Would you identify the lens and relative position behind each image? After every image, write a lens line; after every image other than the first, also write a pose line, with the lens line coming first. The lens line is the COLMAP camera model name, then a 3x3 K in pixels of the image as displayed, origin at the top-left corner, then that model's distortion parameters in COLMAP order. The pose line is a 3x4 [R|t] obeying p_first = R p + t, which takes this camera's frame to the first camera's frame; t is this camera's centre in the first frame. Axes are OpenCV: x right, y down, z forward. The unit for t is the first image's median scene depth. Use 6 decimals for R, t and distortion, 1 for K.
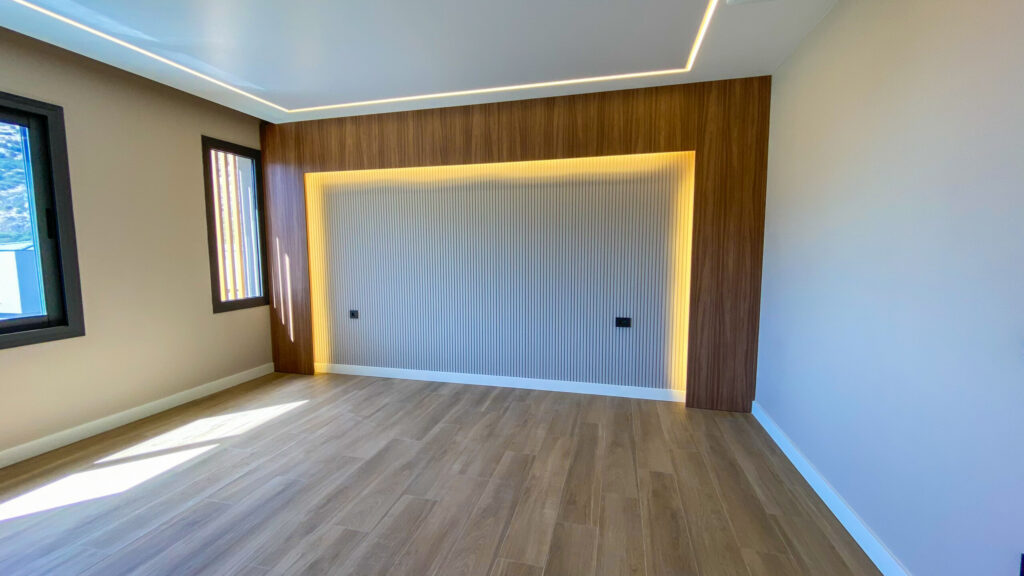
lens RADIAL K [[419.5, 0, 512.0], [0, 419.5, 288.0], [0, 0, 1]] dist [0.002968, -0.000420]
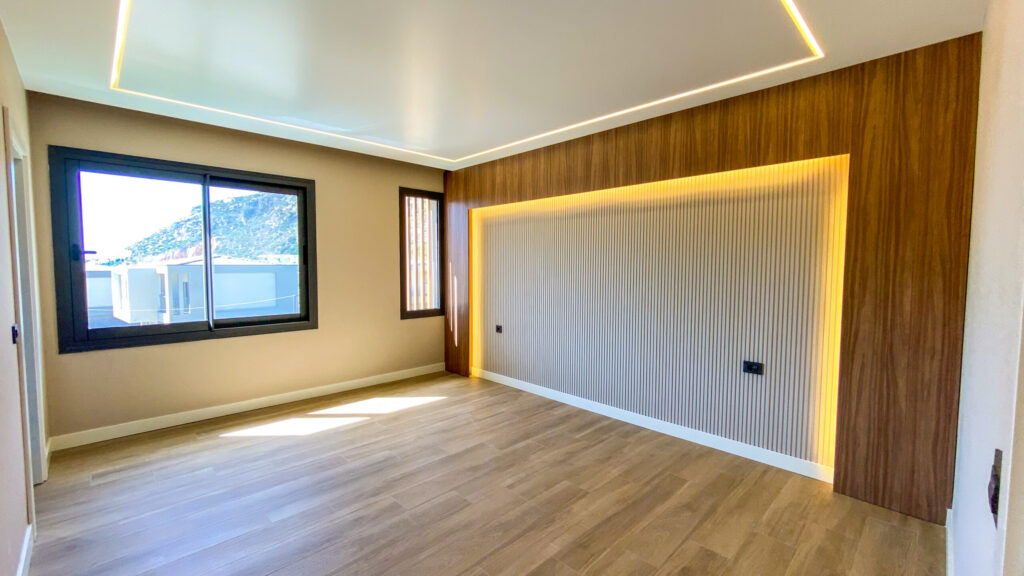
lens RADIAL K [[425.6, 0, 512.0], [0, 425.6, 288.0], [0, 0, 1]] dist [-0.000007, -0.000265]
pose [[0.856128, 0.036273, -0.515489, 0.303805], [-0.056632, 0.998111, -0.023821, -0.029167], [0.513651, 0.049587, 0.856565, 0.034509]]
